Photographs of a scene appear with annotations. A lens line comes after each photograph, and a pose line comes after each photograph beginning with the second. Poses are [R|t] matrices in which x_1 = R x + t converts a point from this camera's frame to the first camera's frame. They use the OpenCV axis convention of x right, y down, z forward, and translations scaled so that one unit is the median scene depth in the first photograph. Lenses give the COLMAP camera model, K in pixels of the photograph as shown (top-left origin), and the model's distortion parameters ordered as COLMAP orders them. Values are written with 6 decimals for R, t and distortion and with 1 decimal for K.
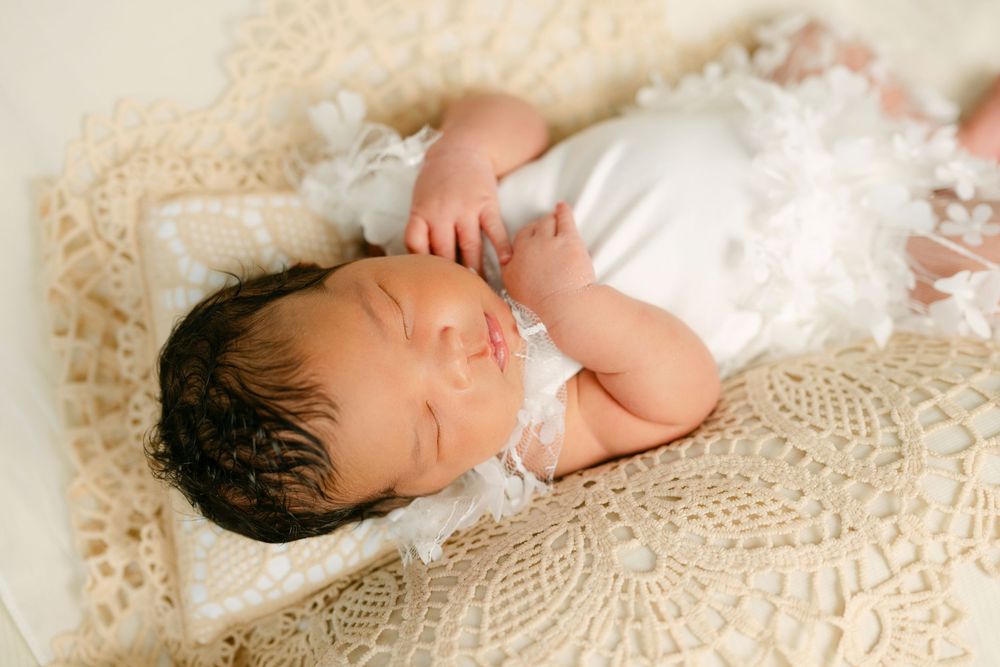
lens RADIAL K [[1481.5, 0, 499.8], [0, 1481.5, 281.2], [0, 0, 1]] dist [-0.006275, -0.066491]
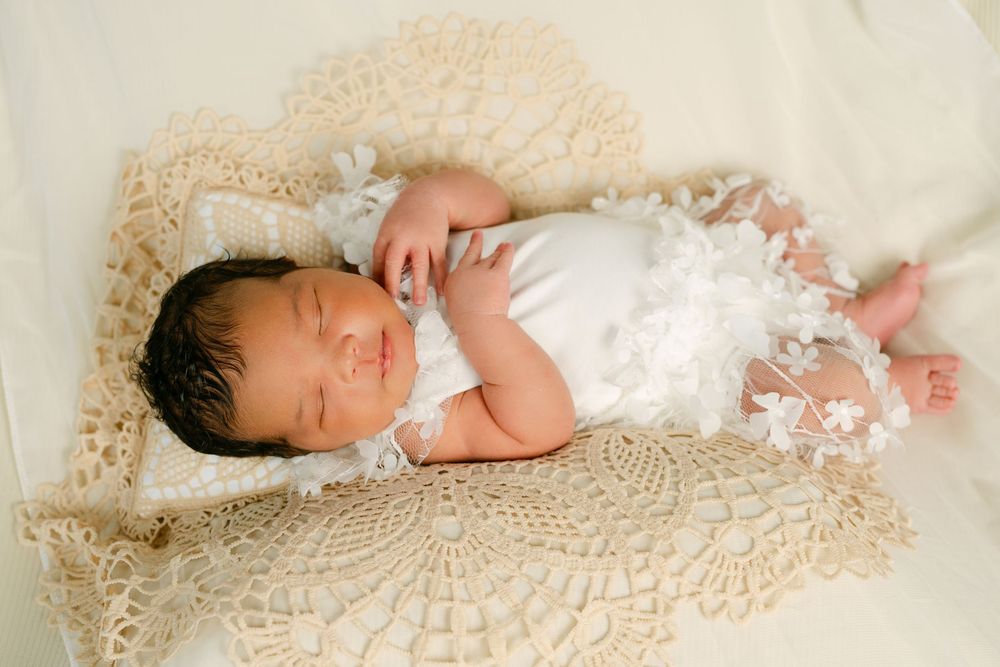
lens RADIAL K [[1481.5, 0, 499.8], [0, 1481.5, 281.2], [0, 0, 1]] dist [-0.006275, -0.066491]
pose [[0.958657, 0.252711, -0.130819, 0.233939], [-0.260916, 0.964085, -0.049640, 0.025359], [0.113576, 0.081720, 0.990163, -0.298644]]
